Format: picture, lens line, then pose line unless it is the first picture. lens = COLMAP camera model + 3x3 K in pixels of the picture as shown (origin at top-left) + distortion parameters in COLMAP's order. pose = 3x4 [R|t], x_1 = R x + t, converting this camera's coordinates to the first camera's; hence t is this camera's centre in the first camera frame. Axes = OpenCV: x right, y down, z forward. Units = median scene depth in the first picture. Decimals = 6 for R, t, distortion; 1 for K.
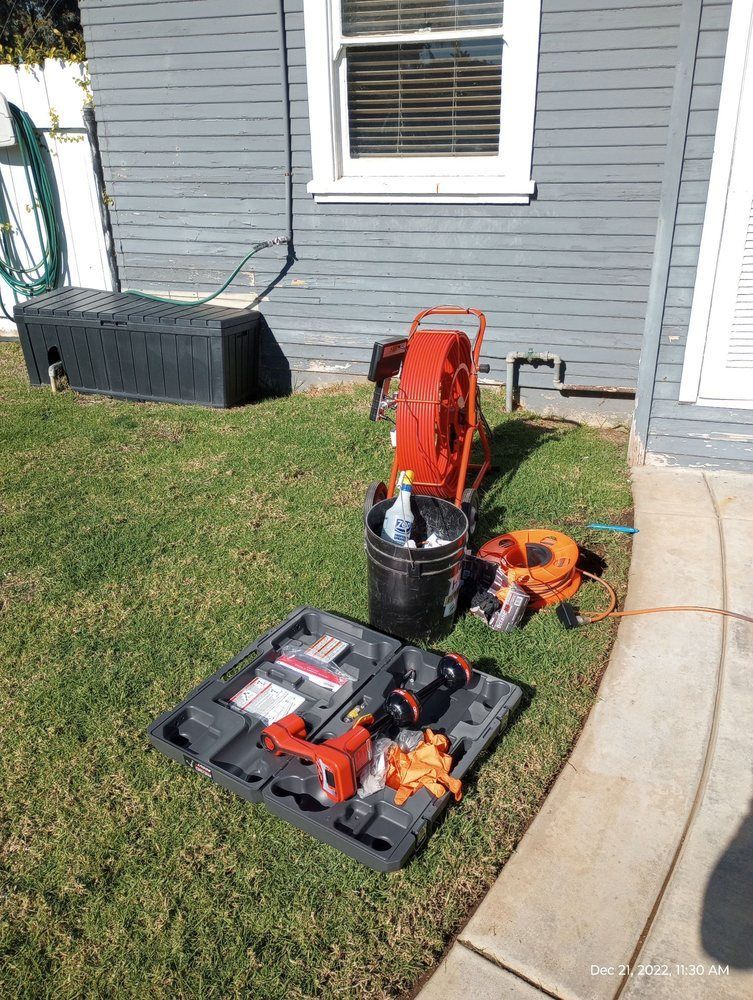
lens RADIAL K [[807.4, 0, 379.3], [0, 807.4, 502.4], [0, 0, 1]] dist [0.051488, -0.039383]
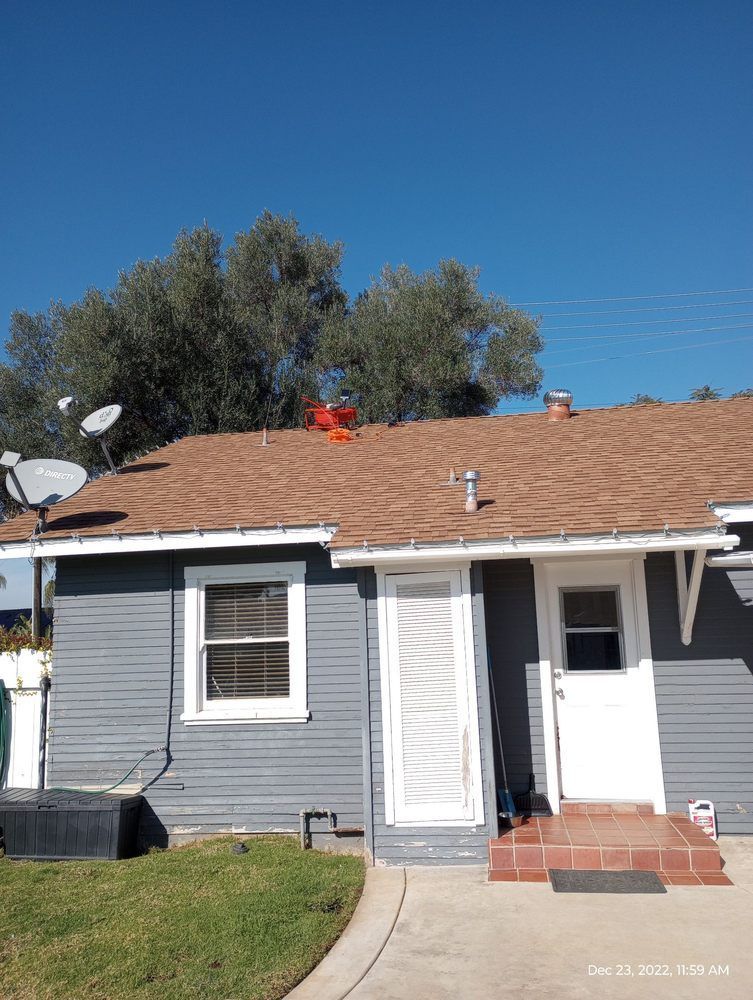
lens RADIAL K [[807.4, 0, 377.7], [0, 807.4, 499.8], [0, 0, 1]] dist [0.051488, -0.039383]
pose [[0.982196, 0.017713, 0.187020, -0.008200], [0.092681, 0.820260, -0.564433, 0.243929], [-0.163403, 0.571717, 0.804015, -0.713319]]
